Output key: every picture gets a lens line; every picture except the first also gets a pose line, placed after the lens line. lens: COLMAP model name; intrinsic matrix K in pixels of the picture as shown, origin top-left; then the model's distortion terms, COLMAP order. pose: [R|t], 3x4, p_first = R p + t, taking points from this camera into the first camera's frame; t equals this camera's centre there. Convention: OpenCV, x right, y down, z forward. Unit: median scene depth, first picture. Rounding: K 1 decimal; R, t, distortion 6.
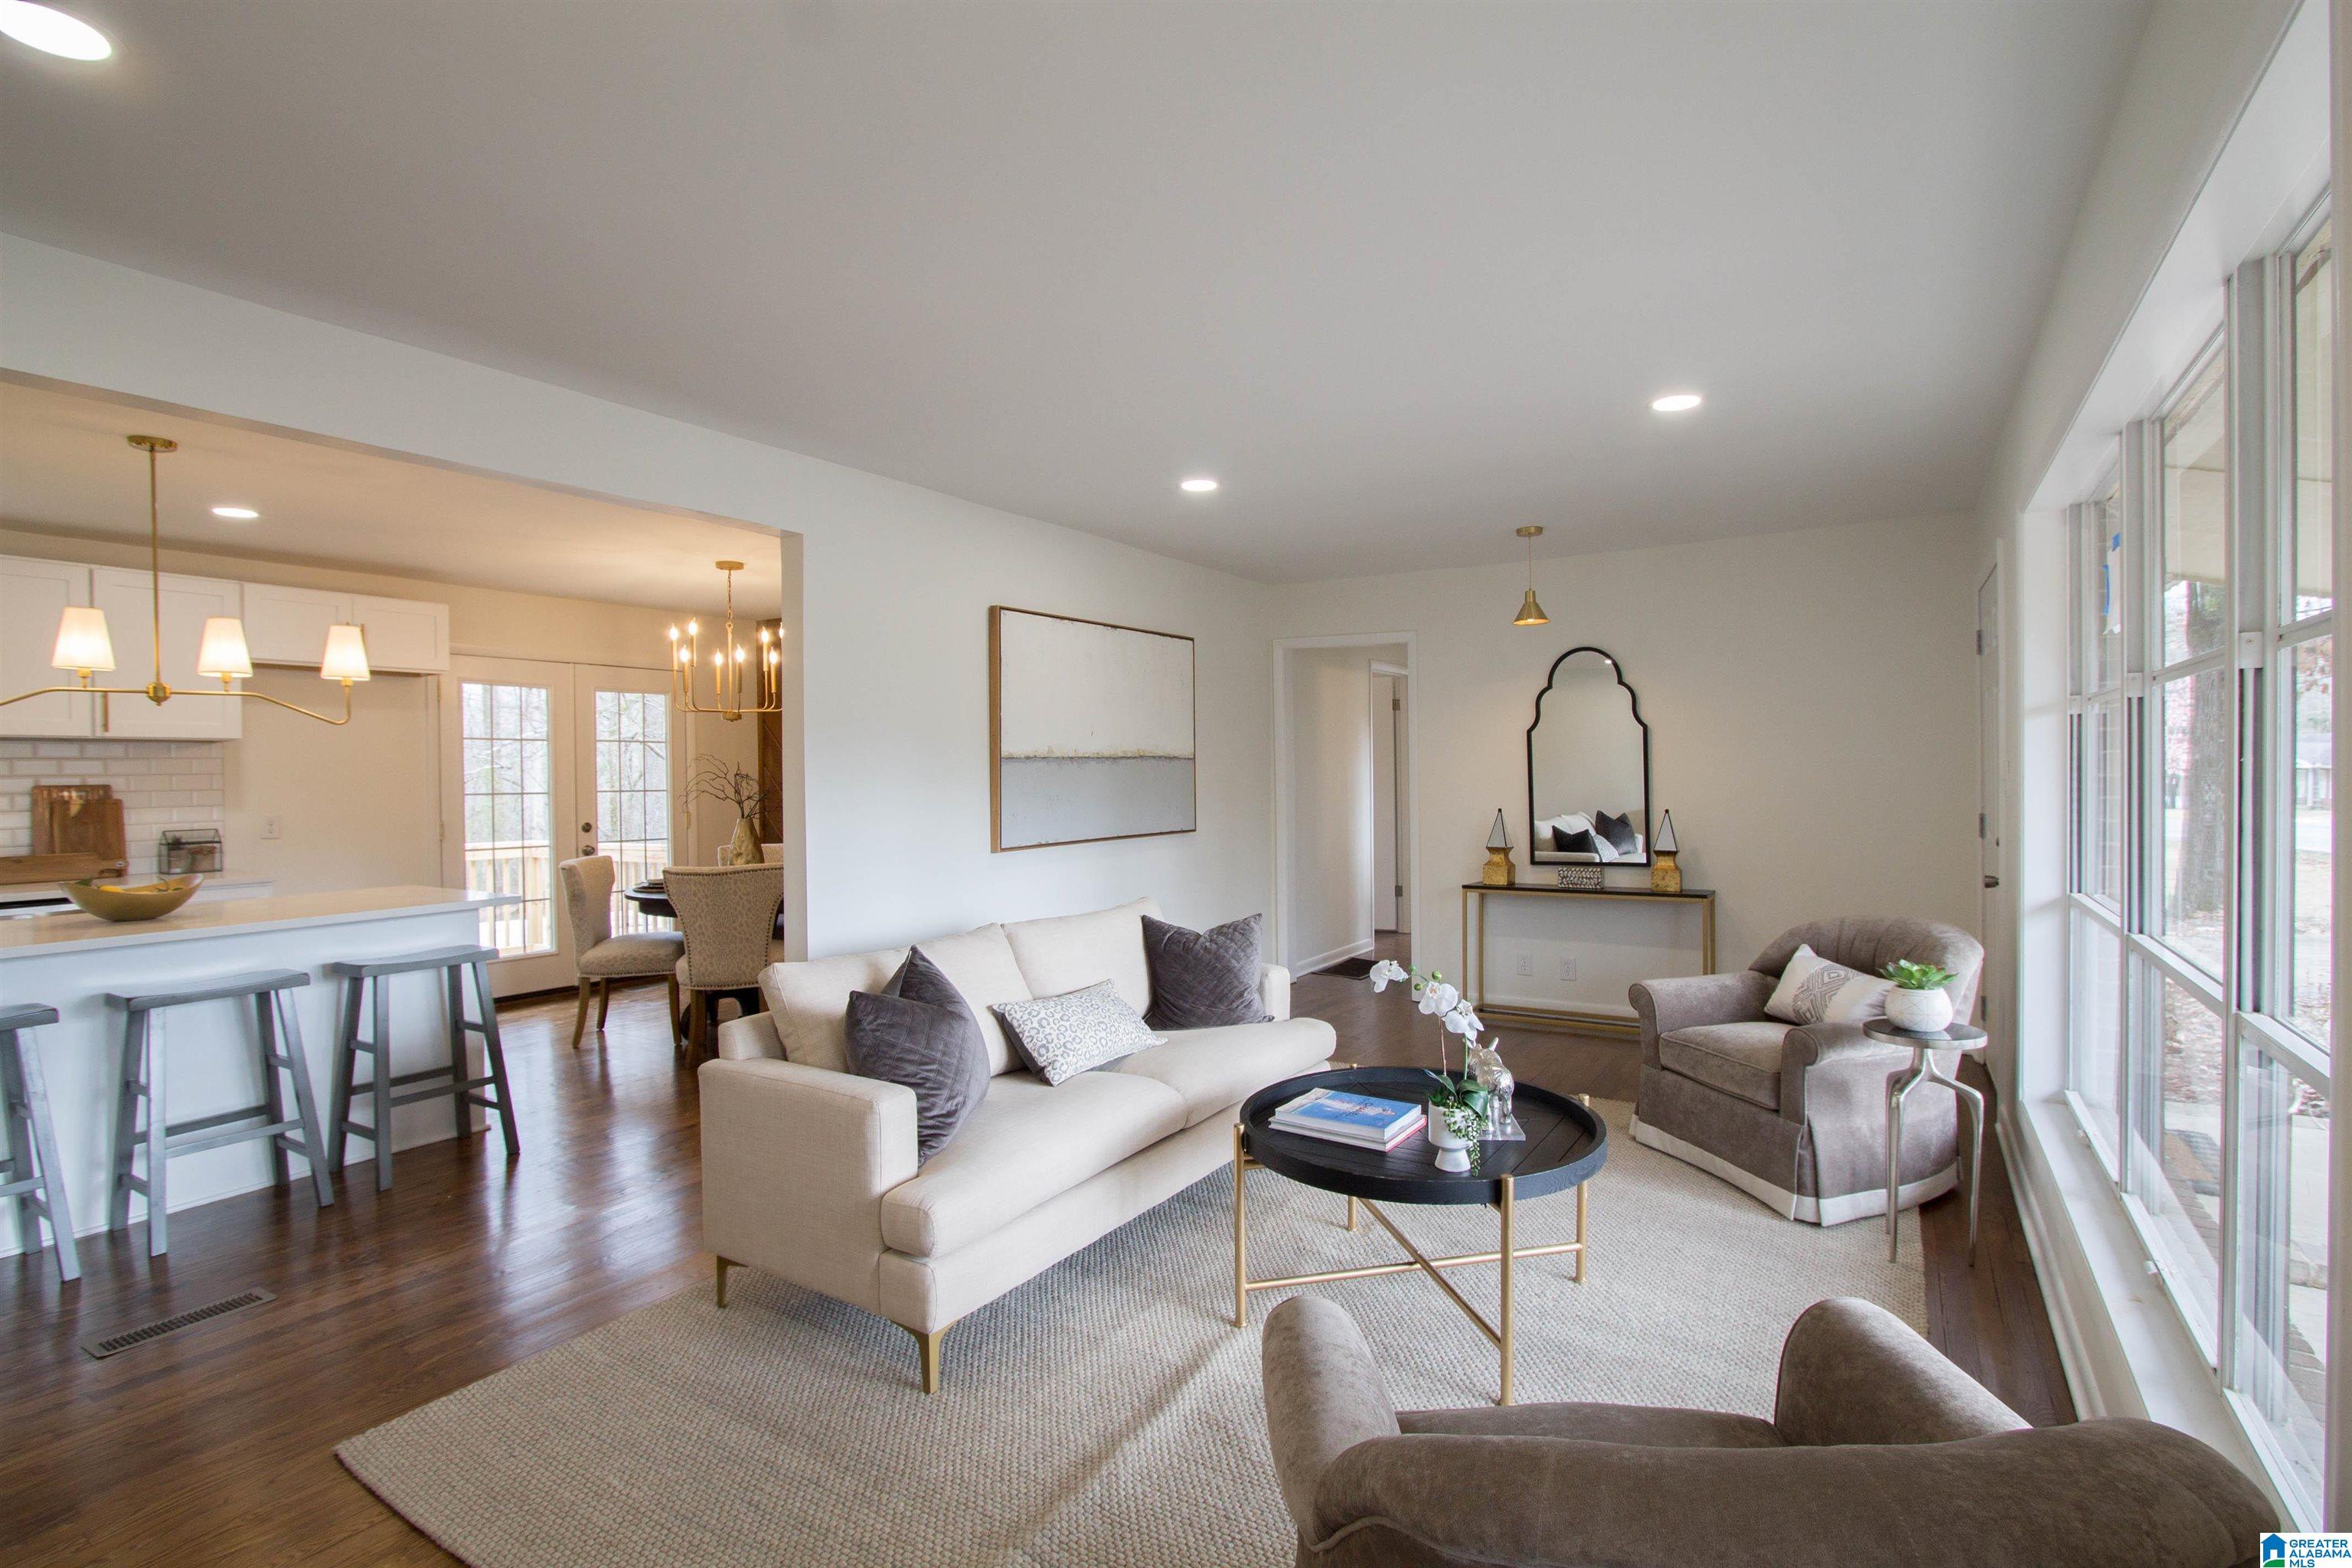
lens RADIAL K [[1109.9, 0, 1188.7], [0, 1109.9, 781.9], [0, 0, 1]] dist [-0.013829, 0.000769]
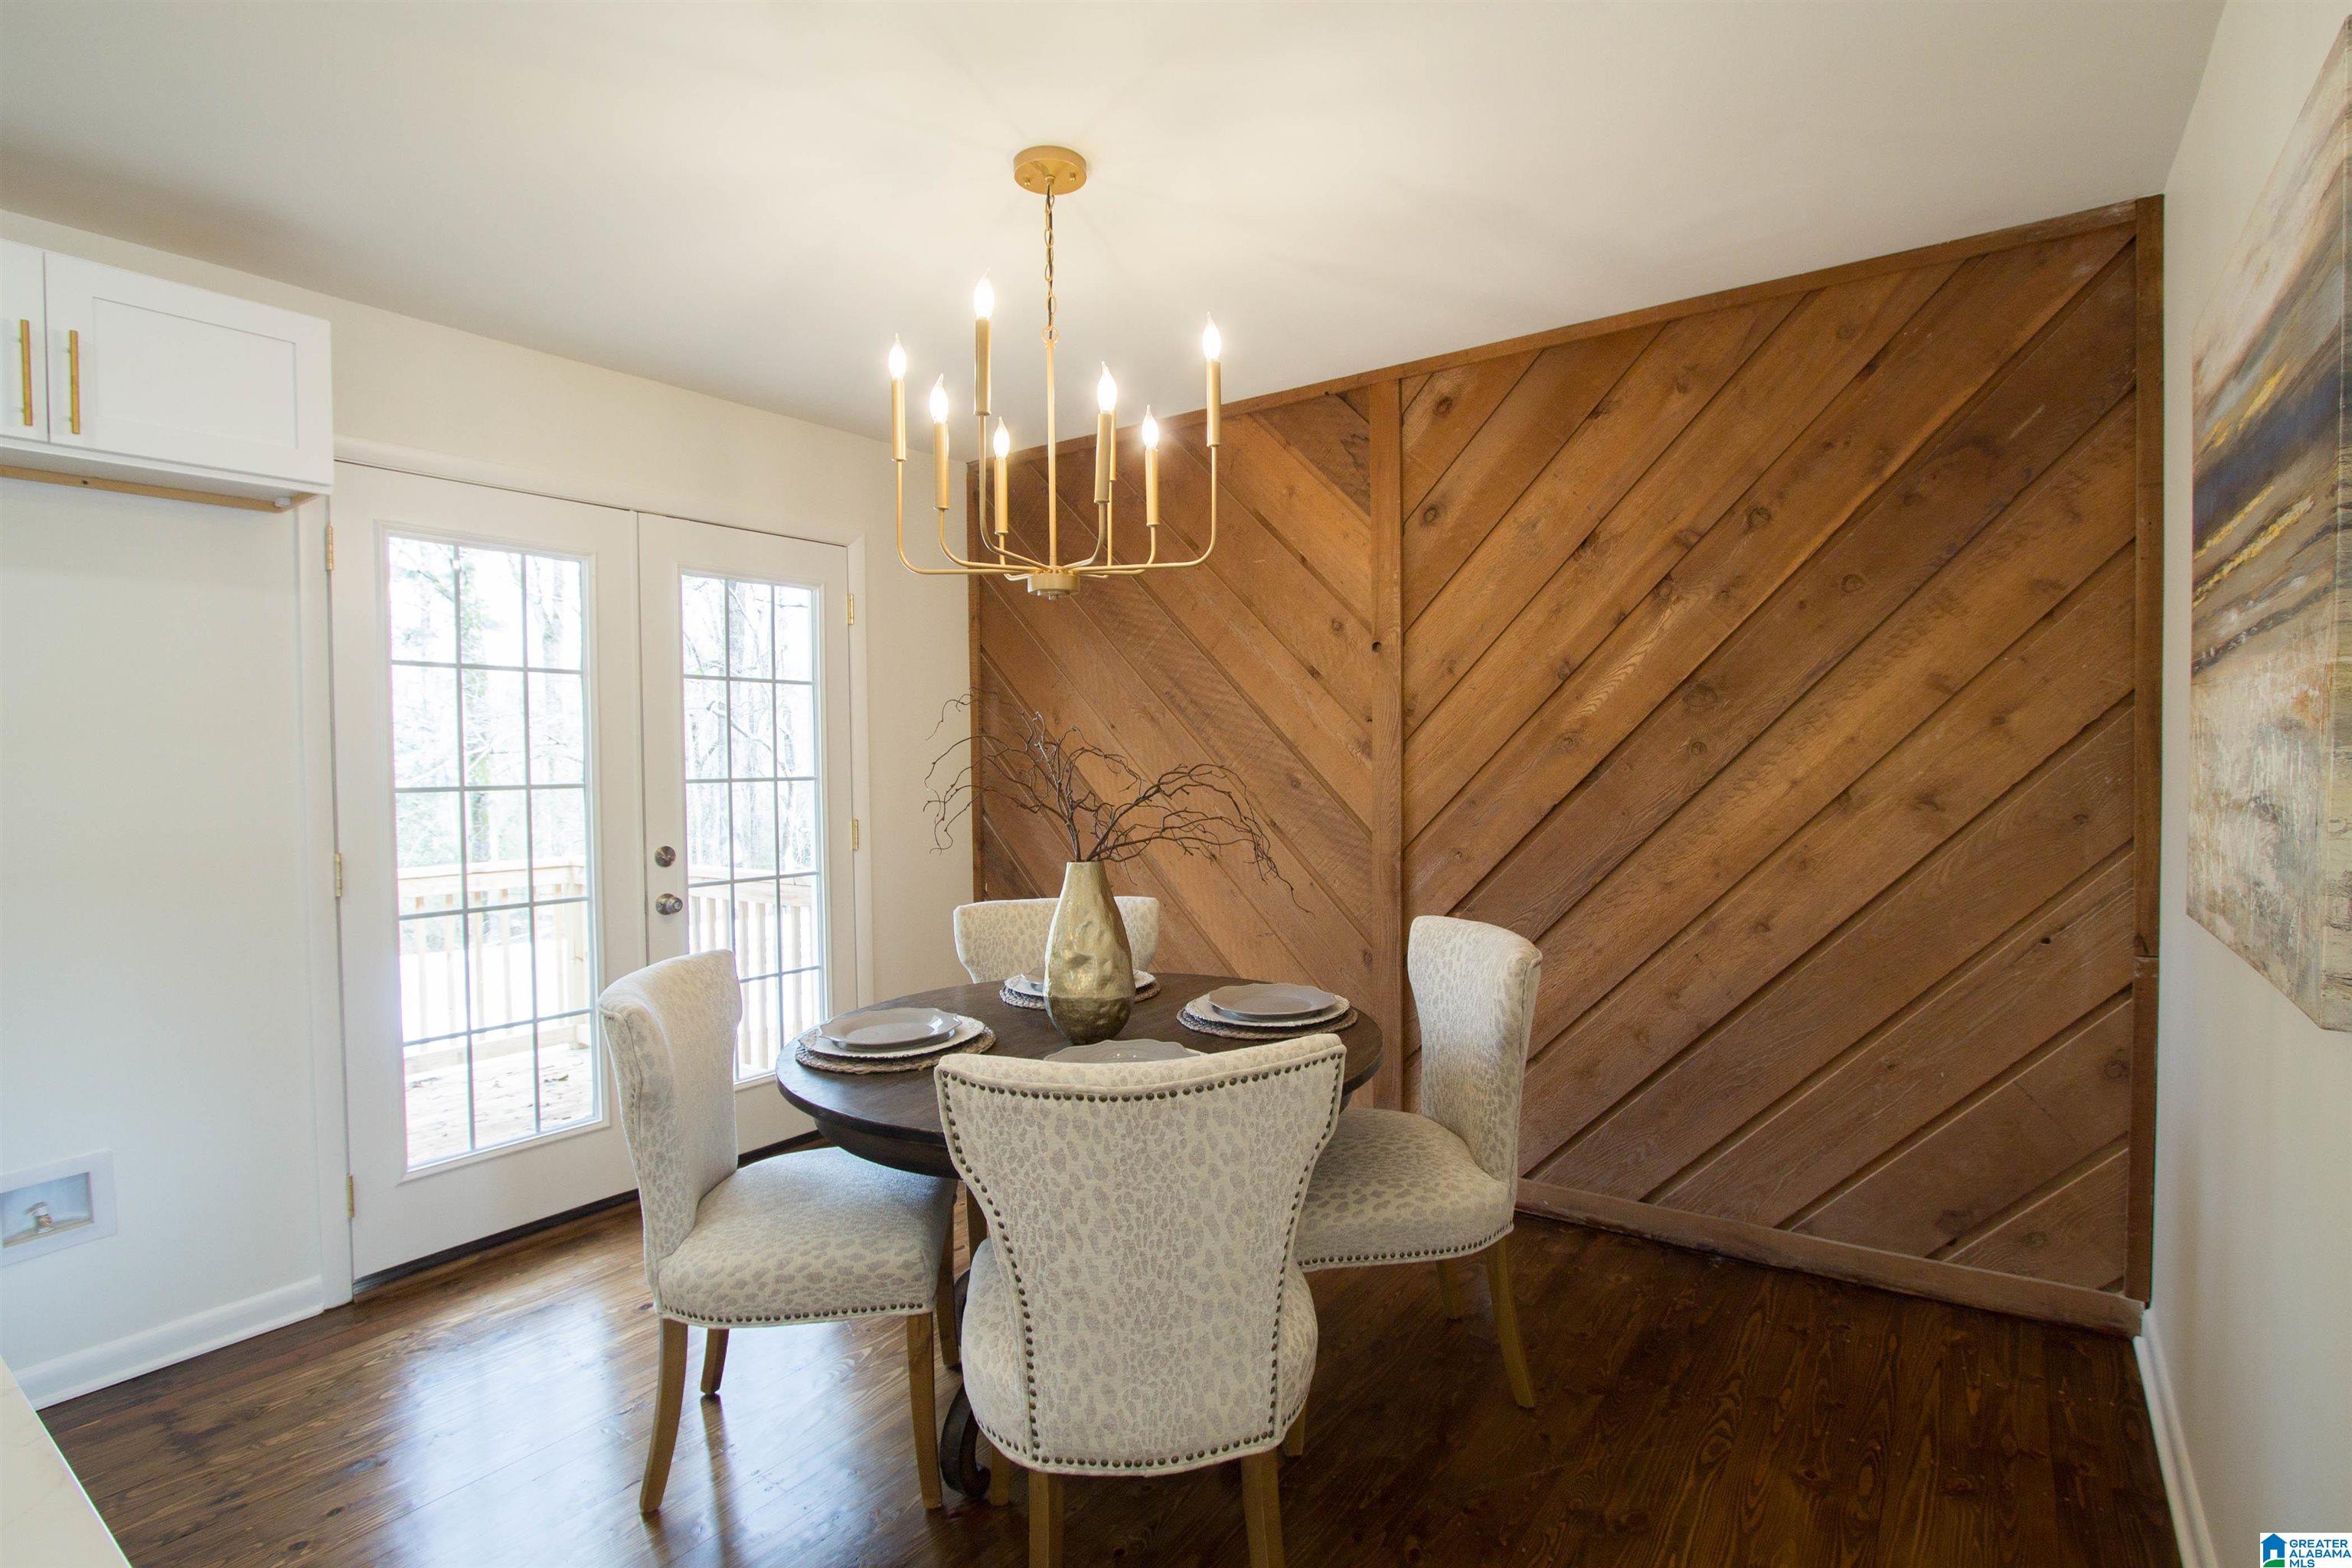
lens RADIAL K [[1109.9, 0, 1188.7], [0, 1109.9, 781.9], [0, 0, 1]] dist [-0.013829, 0.000769]
pose [[0.998716, 0.001127, -0.050650, -0.343886], [-0.000166, 0.999820, 0.018962, -0.000218], [0.050662, -0.018929, 0.998536, 0.624456]]
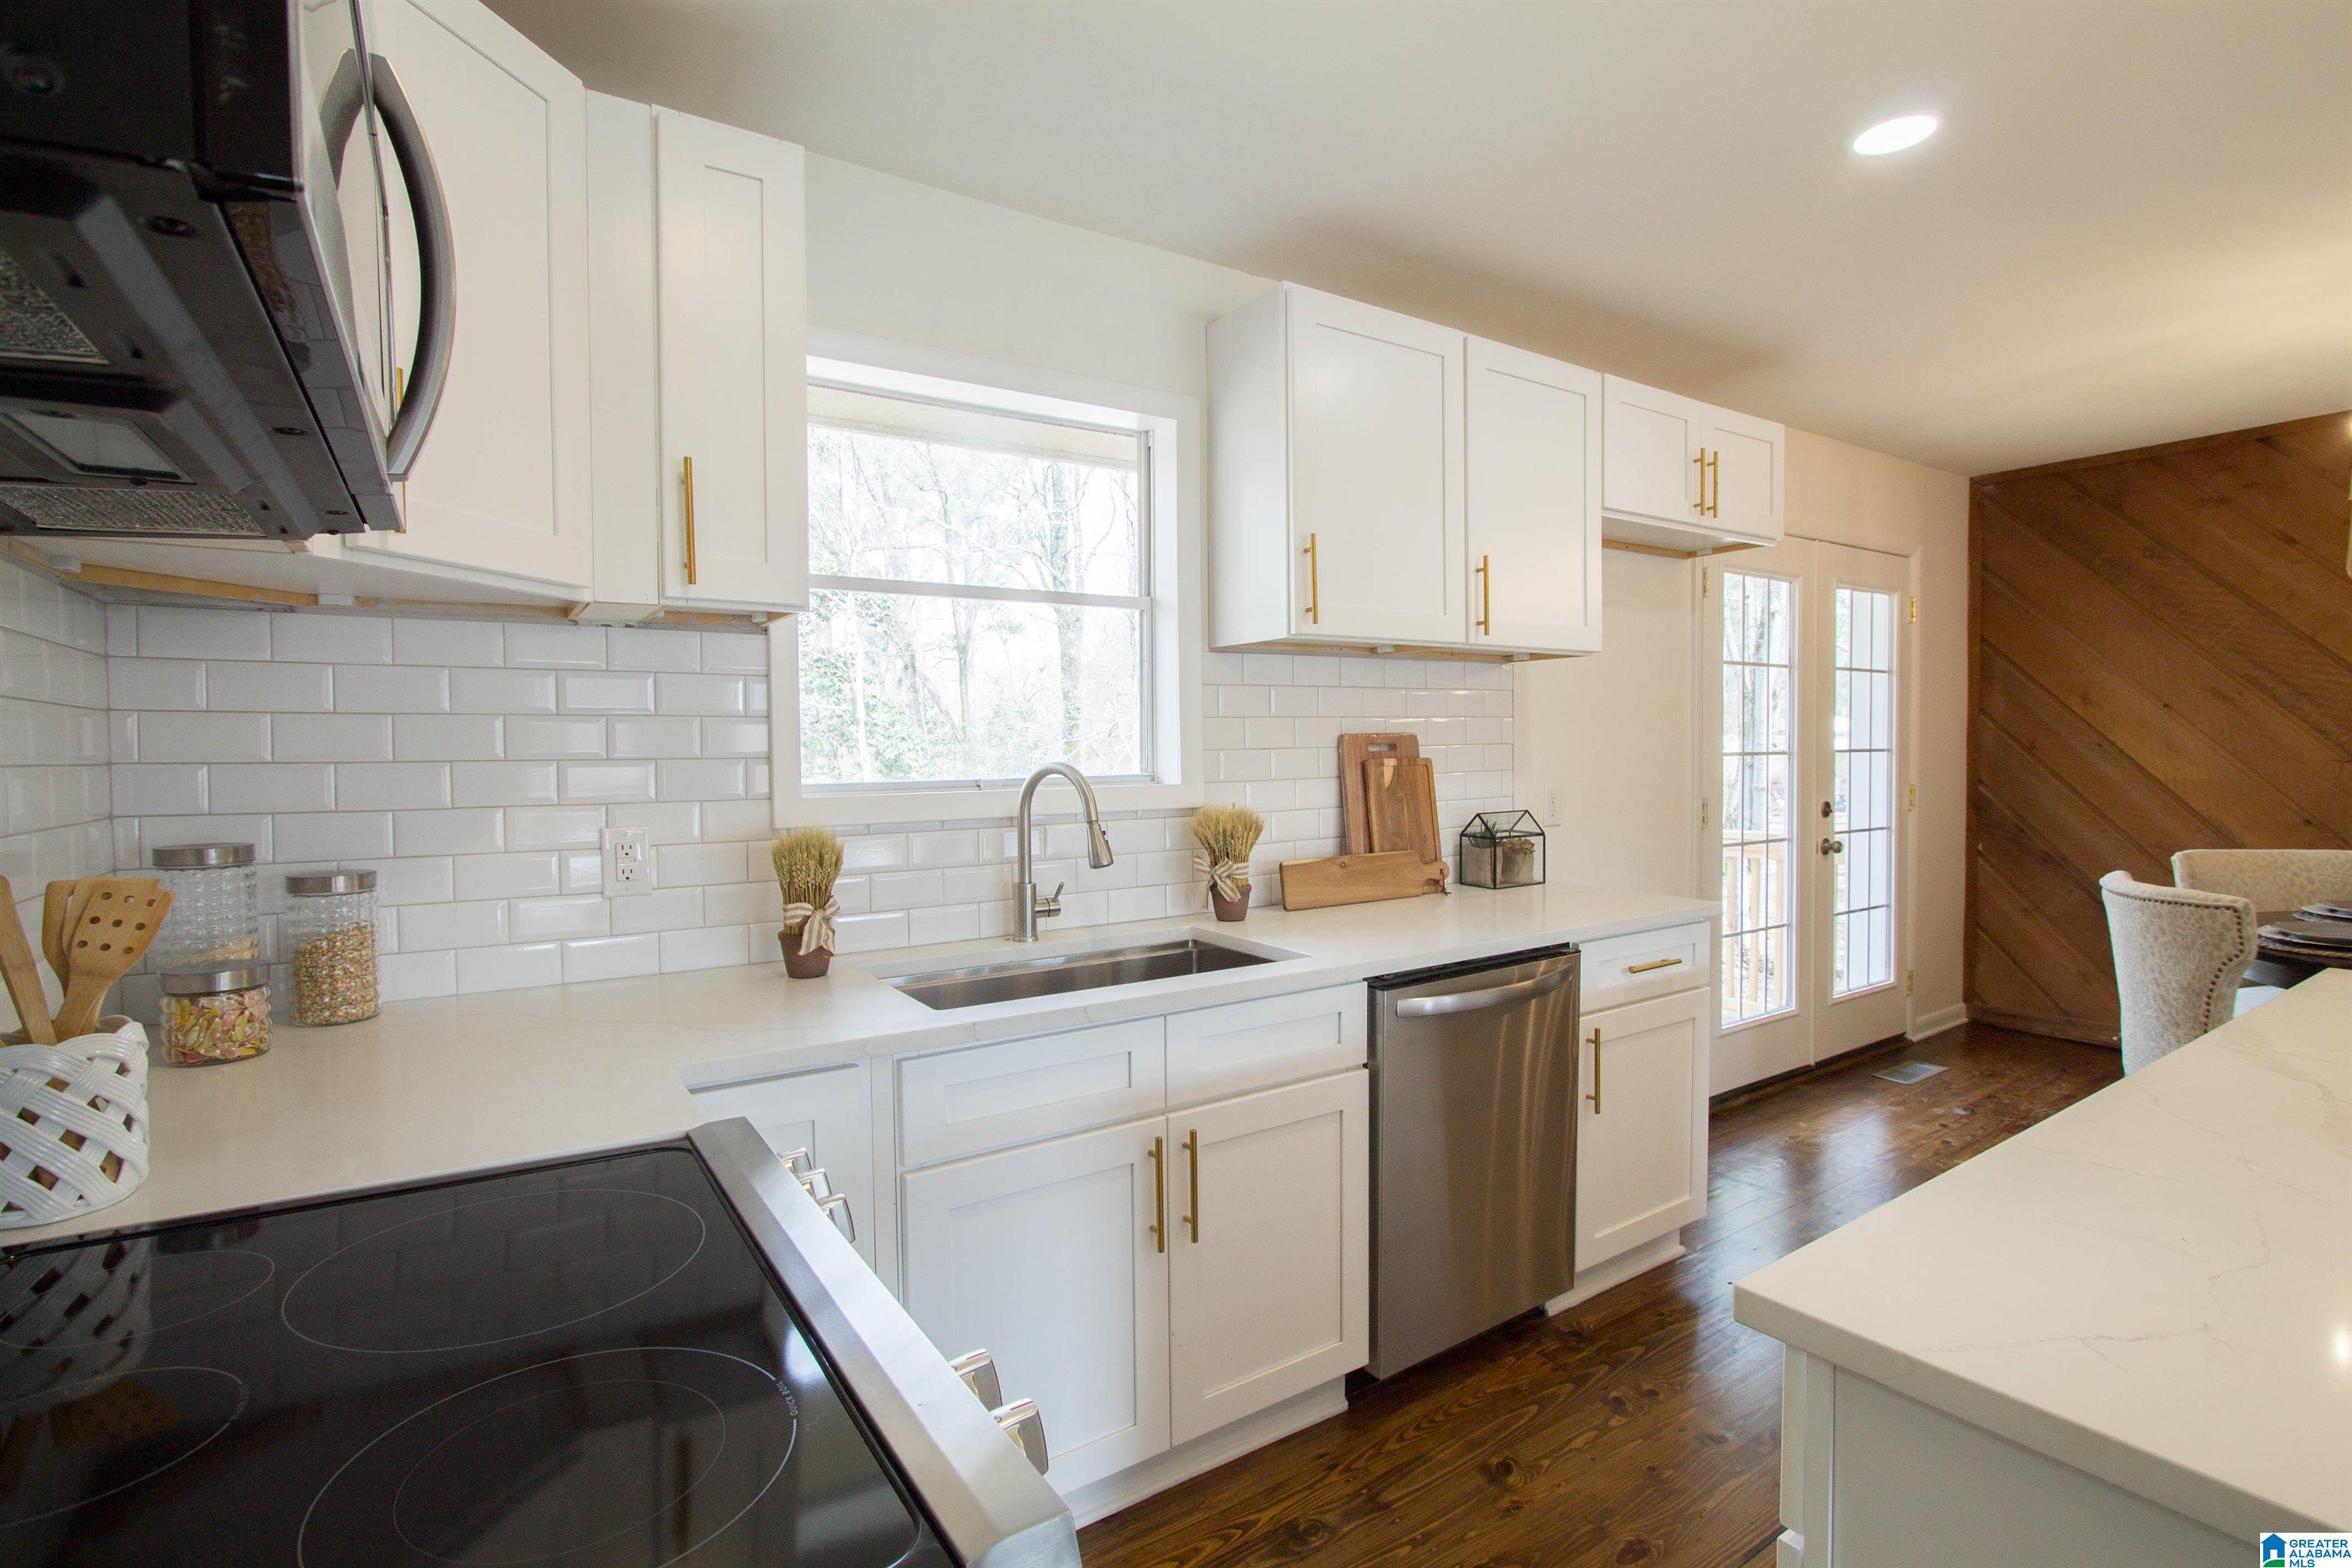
lens RADIAL K [[1095.4, 0, 1176.9], [0, 1095.4, 777.6], [0, 0, 1]] dist [-0.014115, 0.000354]
pose [[0.918474, 0.013864, -0.395239, -0.742013], [-0.002388, 0.999562, 0.029512, 0.007820], [0.395475, -0.026162, 0.918104, 0.354572]]
